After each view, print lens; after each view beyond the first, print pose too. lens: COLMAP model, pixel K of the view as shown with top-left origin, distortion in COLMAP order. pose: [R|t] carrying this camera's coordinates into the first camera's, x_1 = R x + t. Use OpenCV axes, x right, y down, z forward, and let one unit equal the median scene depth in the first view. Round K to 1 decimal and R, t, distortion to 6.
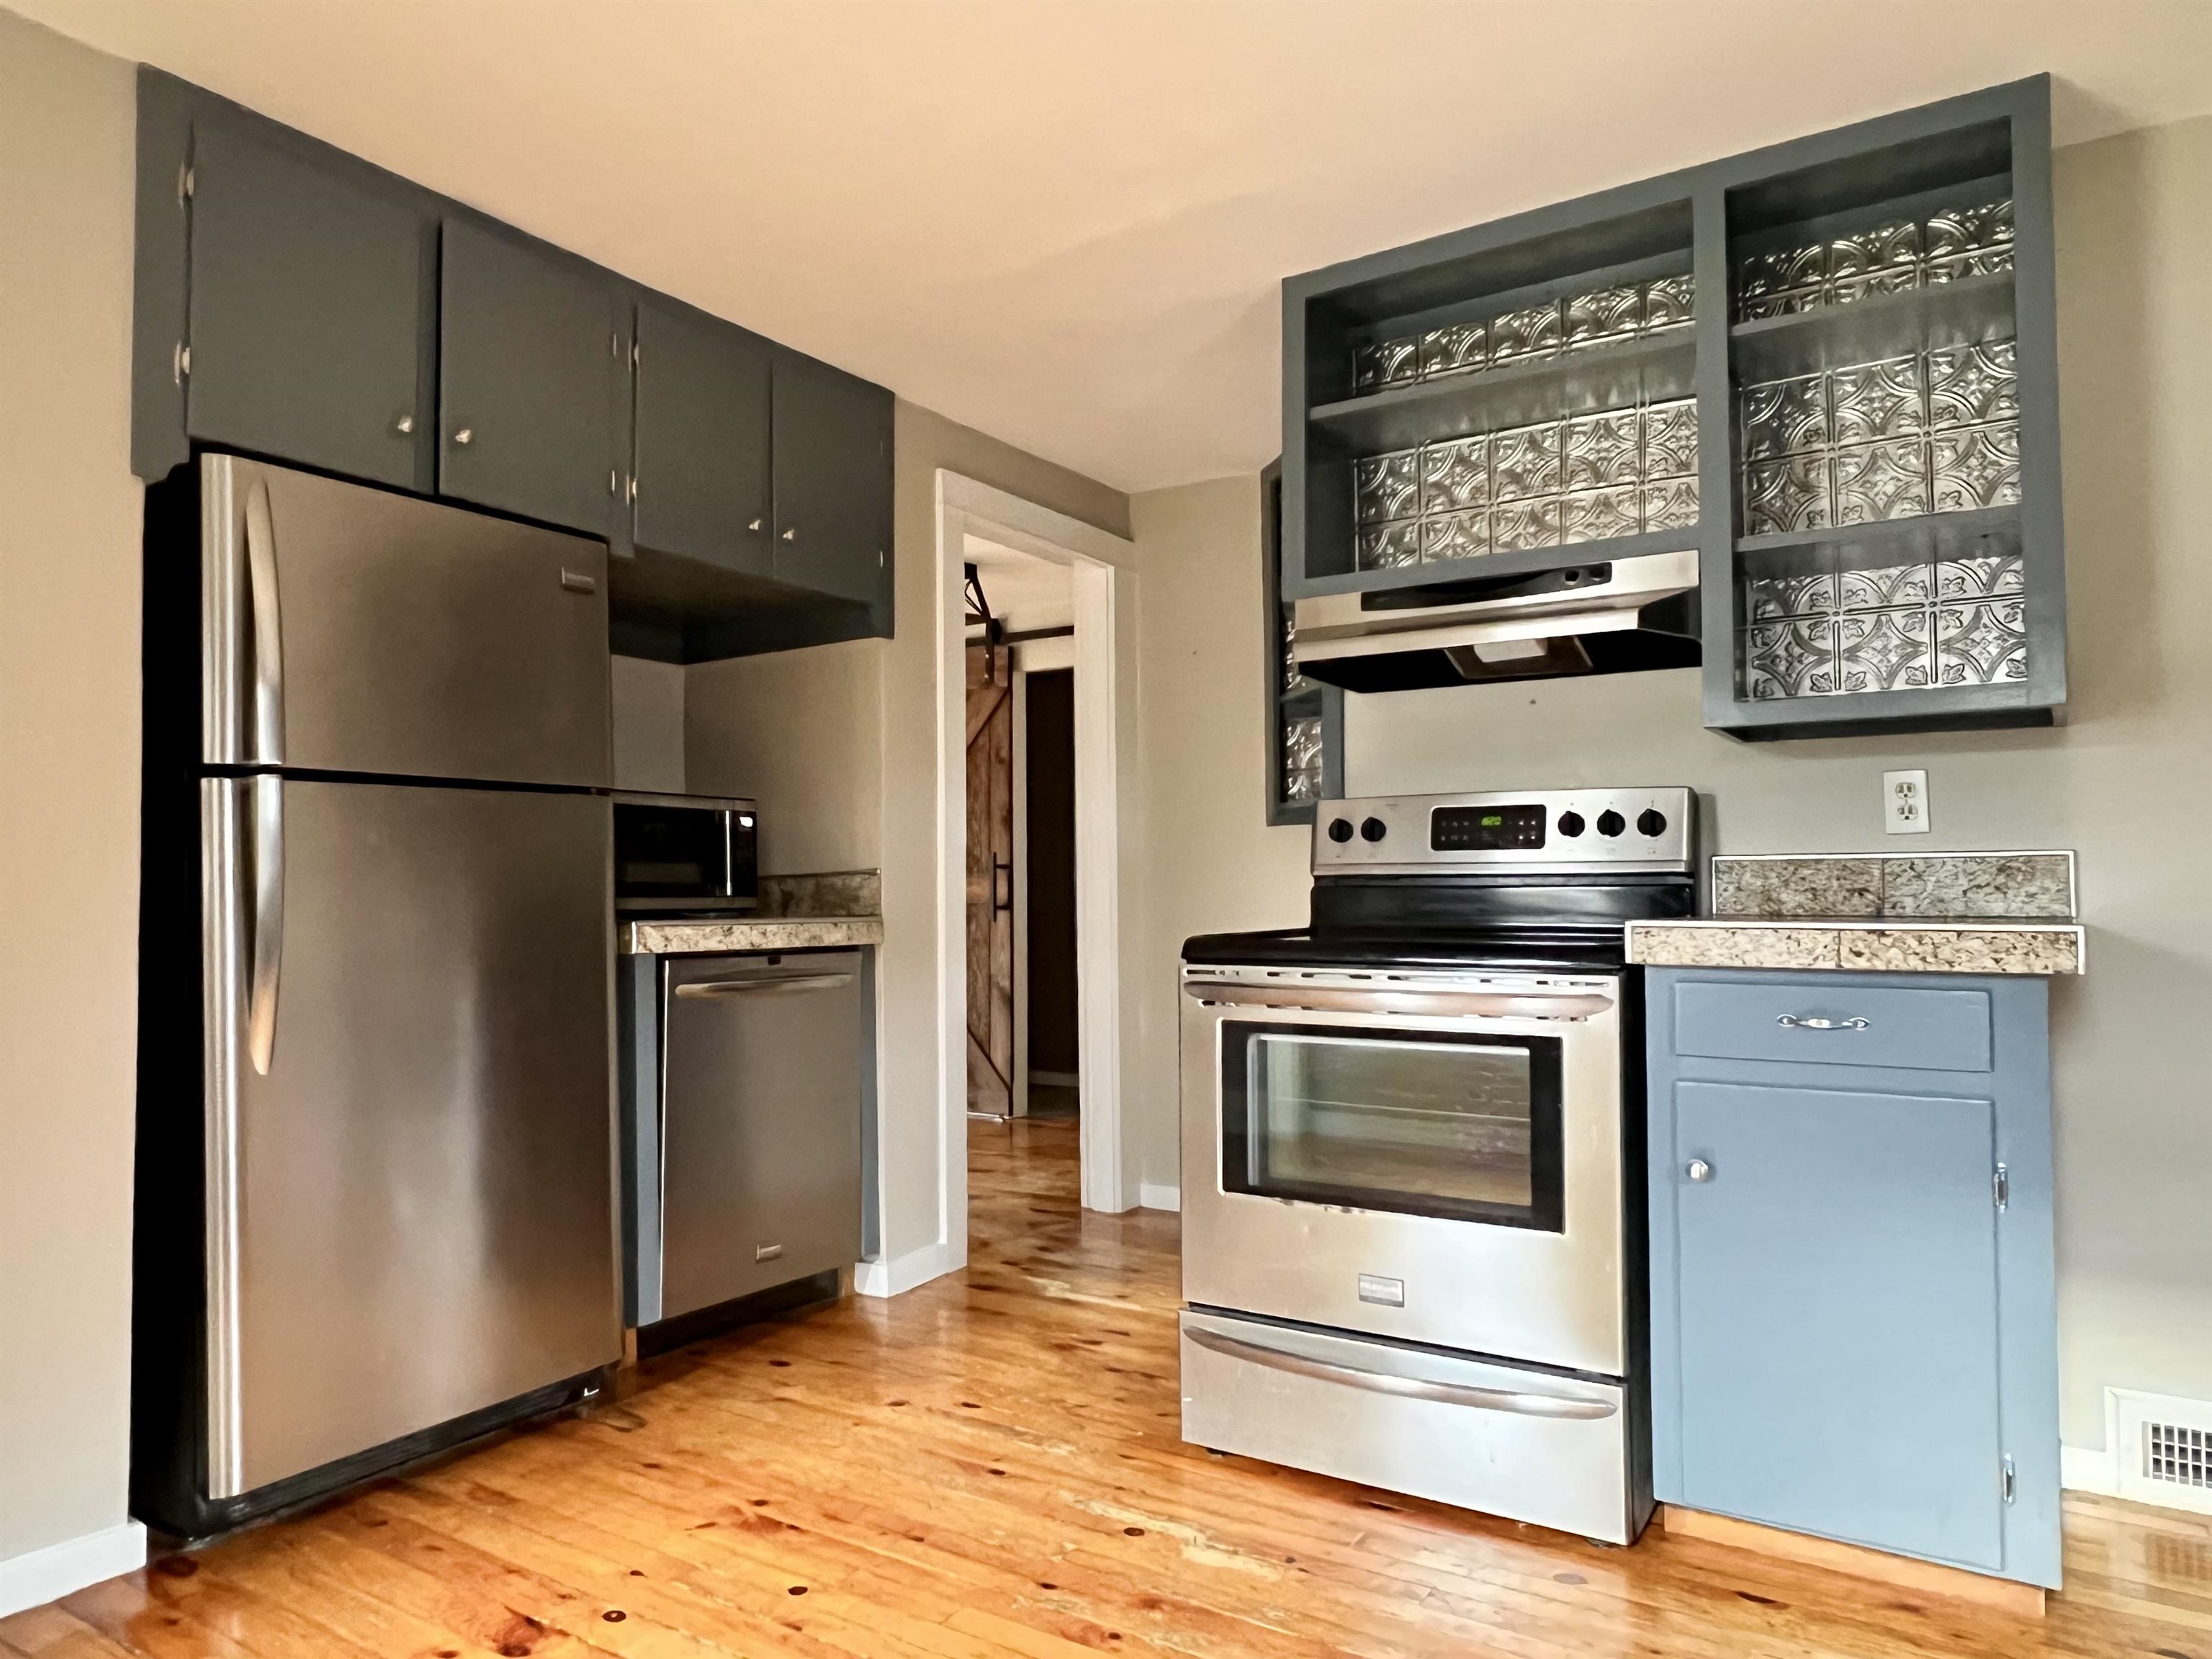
lens RADIAL K [[1403.4, 0, 1103.0], [0, 1403.4, 837.5], [0, 0, 1]] dist [-0.002707, 0.000314]
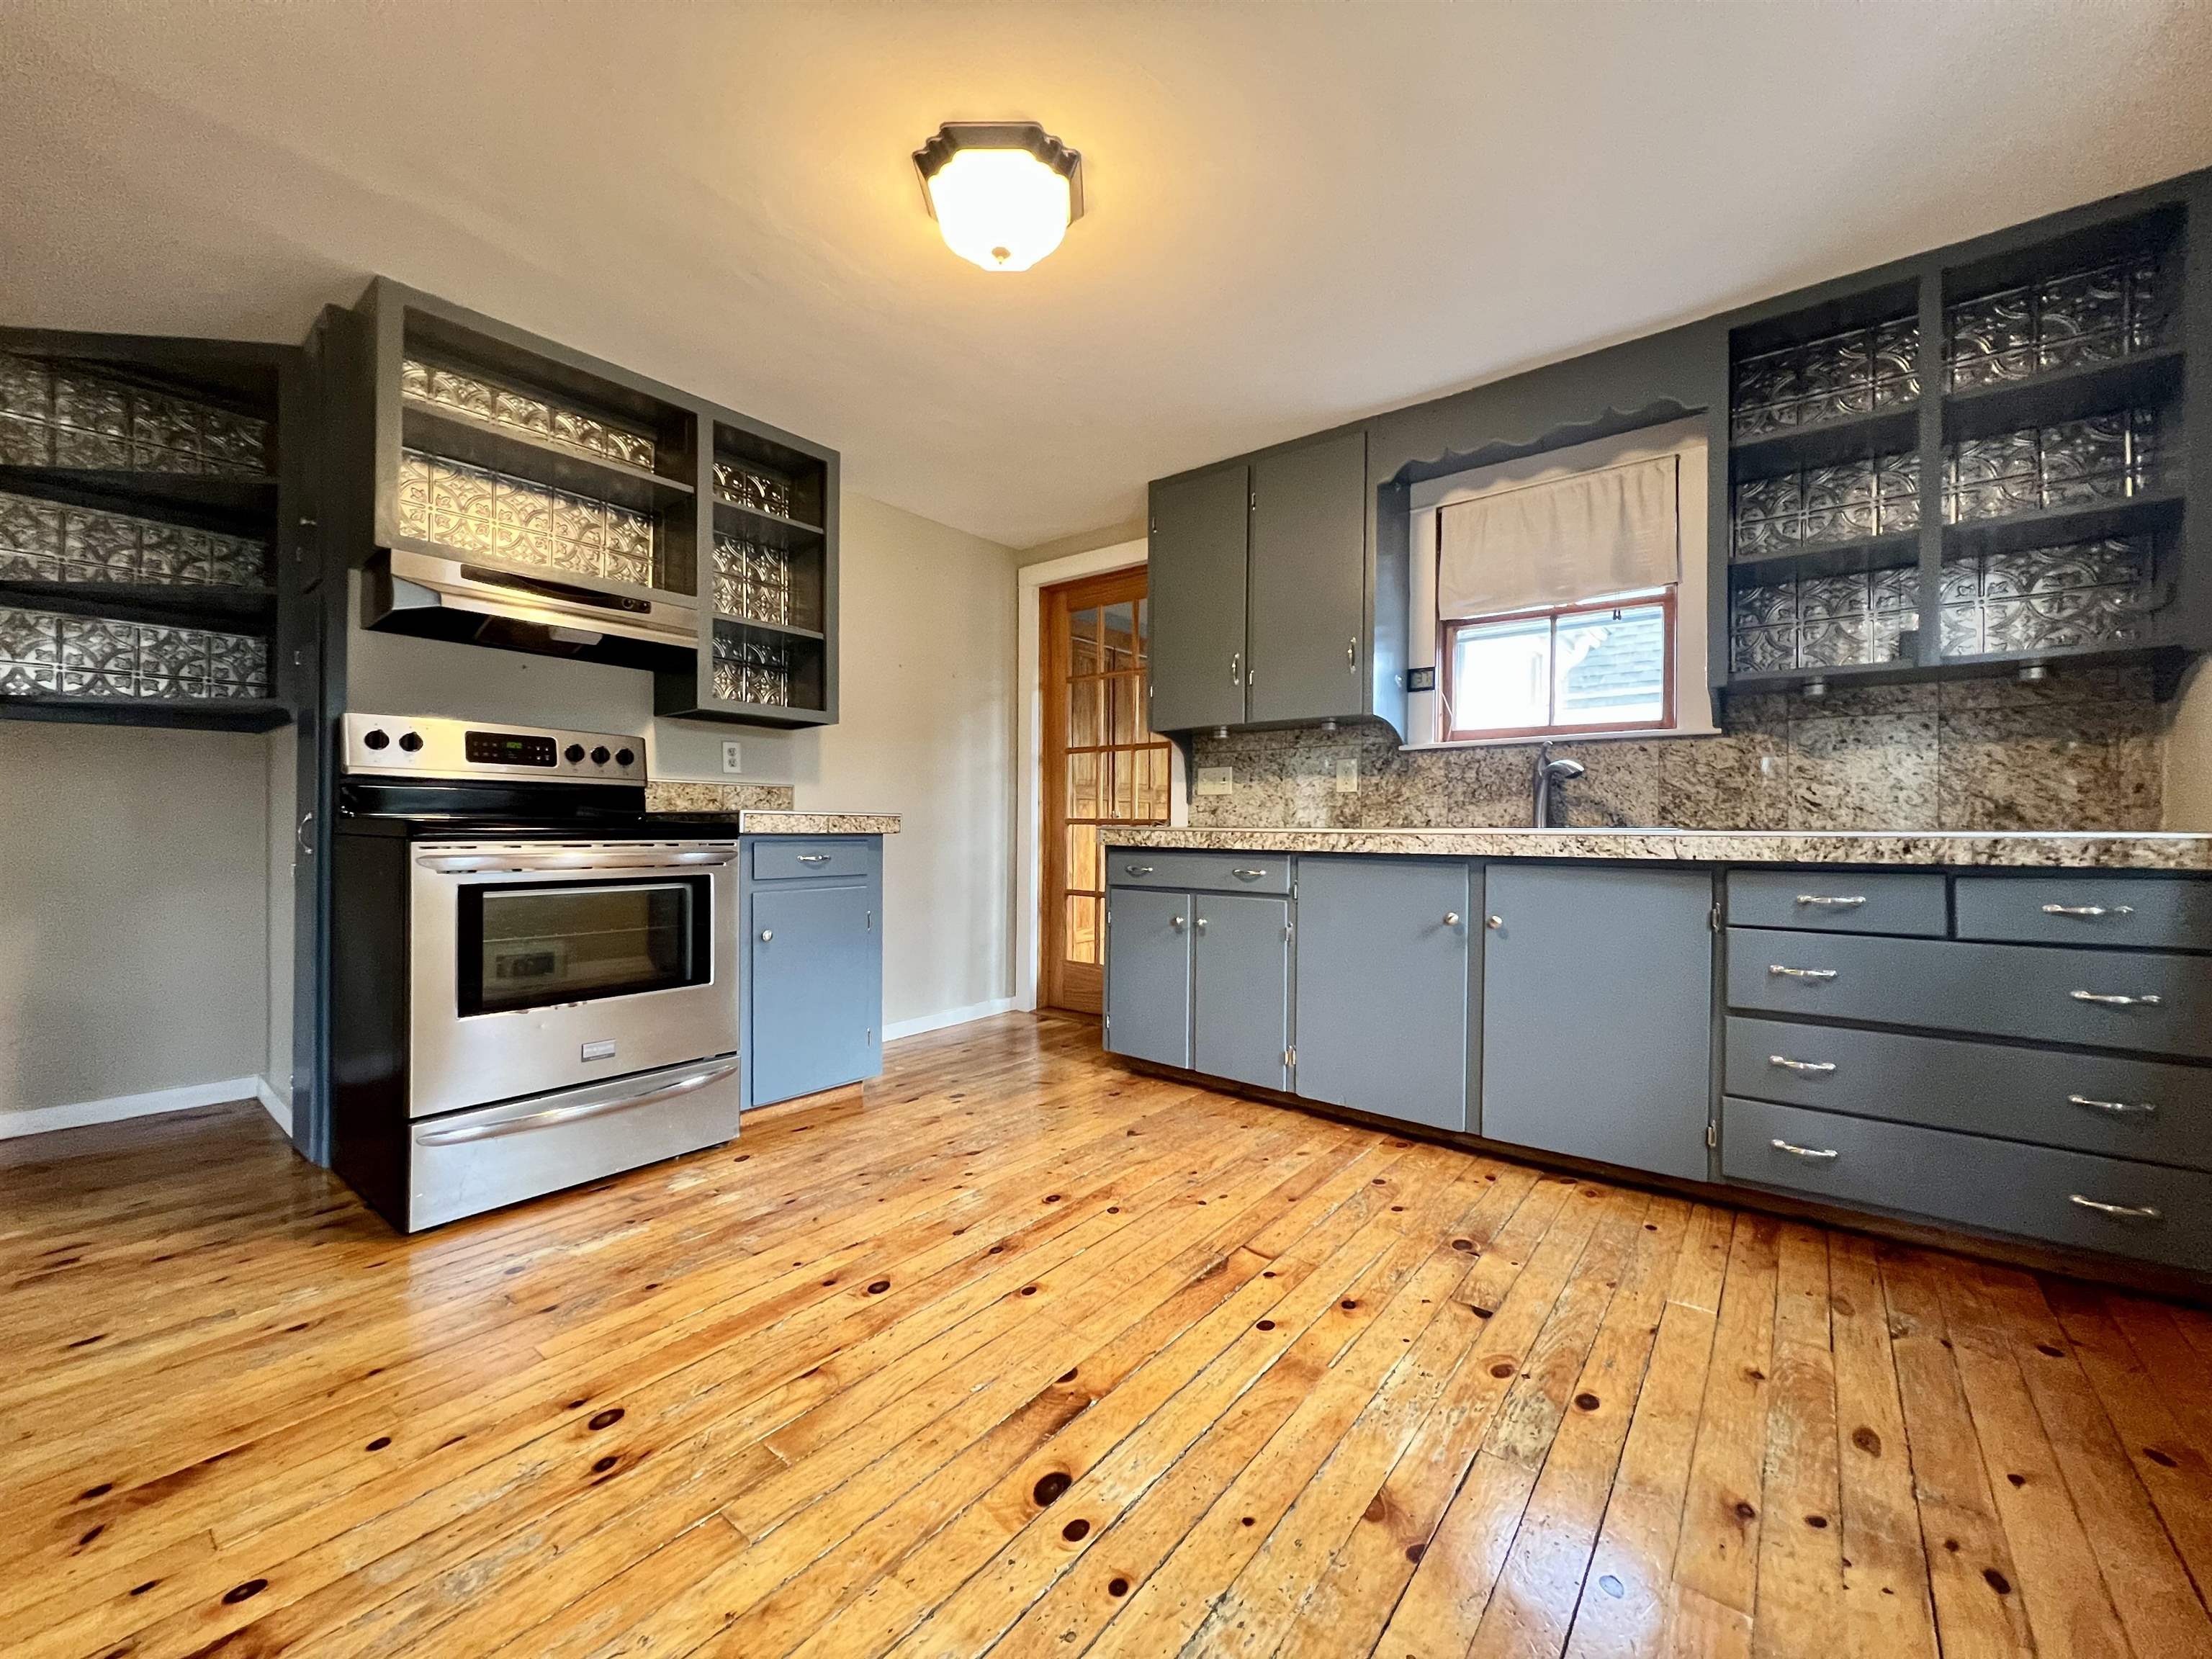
lens RADIAL K [[877.9, 0, 1091.6], [0, 877.9, 825.8], [0, 0, 1]] dist [-0.010091, 0.002753]
pose [[0.103845, 0.005453, 0.994579, -0.638159], [-0.047475, 0.998872, -0.000519, 0.049880], [-0.993460, -0.047164, 0.103987, 0.351065]]
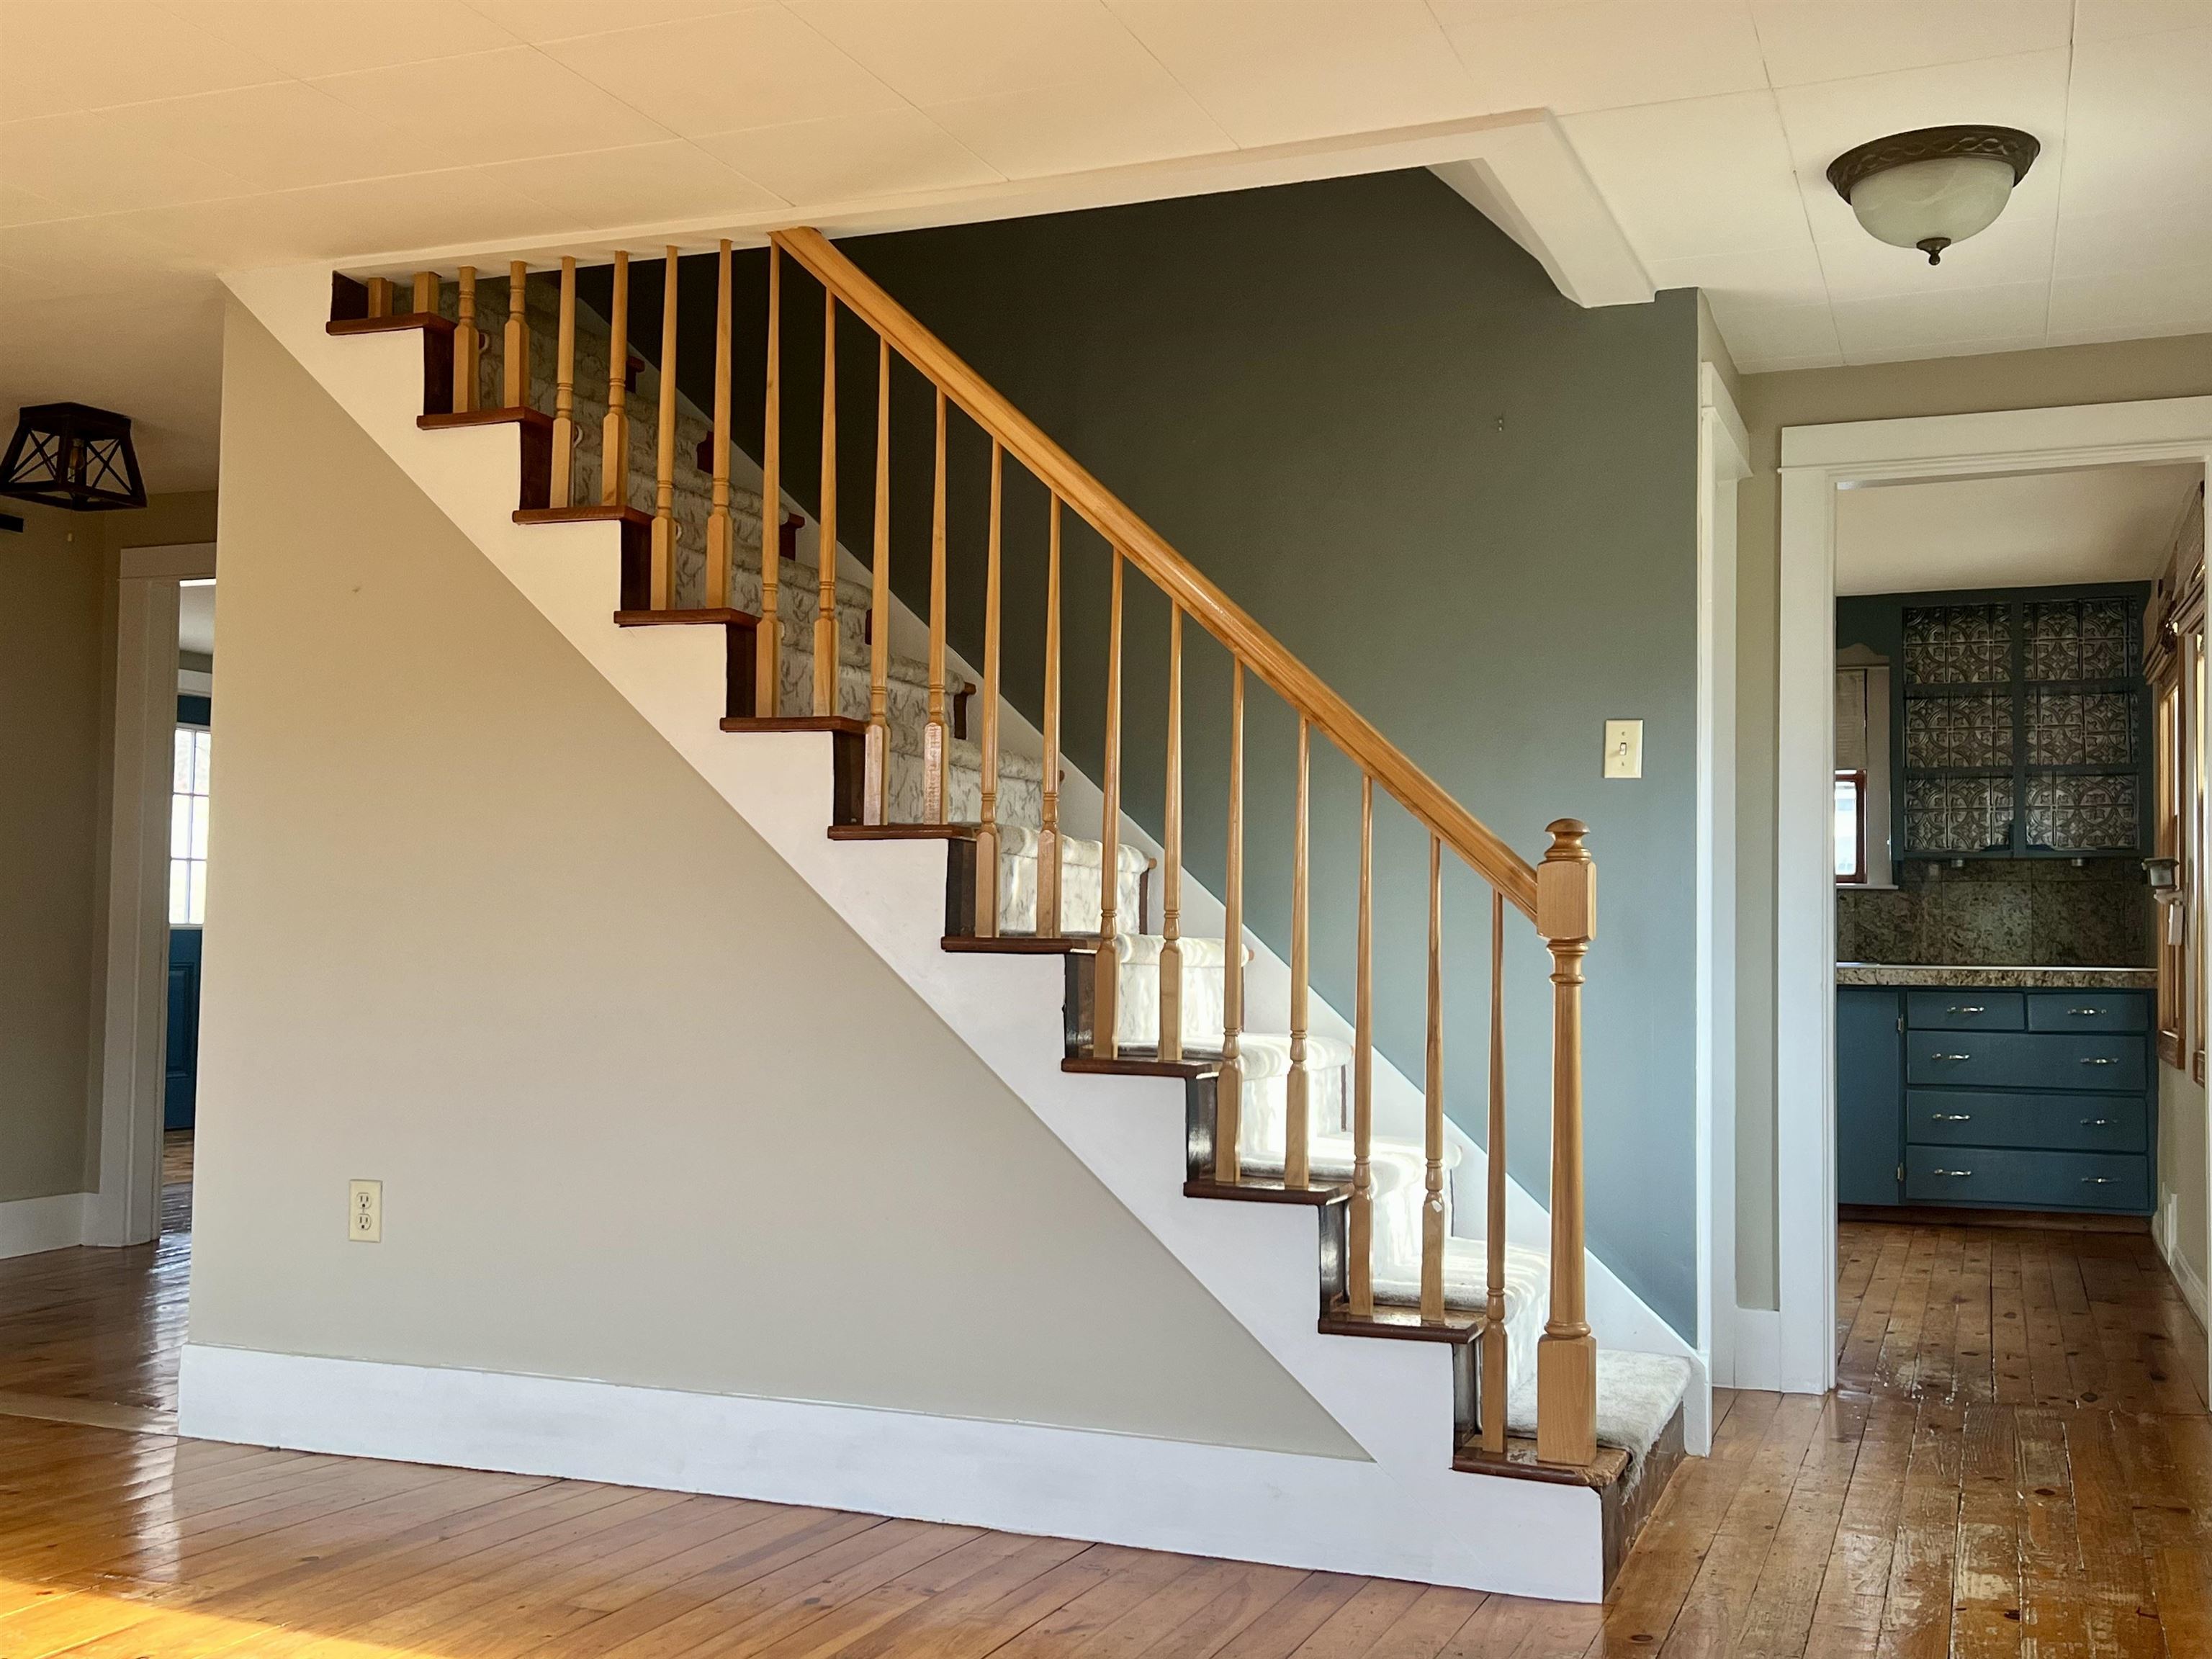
lens RADIAL K [[2241.2, 0, 1101.8], [0, 2241.2, 839.5], [0, 0, 1]] dist [0.034384, 0.000000]
pose [[-0.202613, 0.045210, 0.978215, -2.620066], [-0.049417, 0.997189, -0.056322, 0.083133], [-0.978011, -0.059752, -0.199809, 1.583494]]
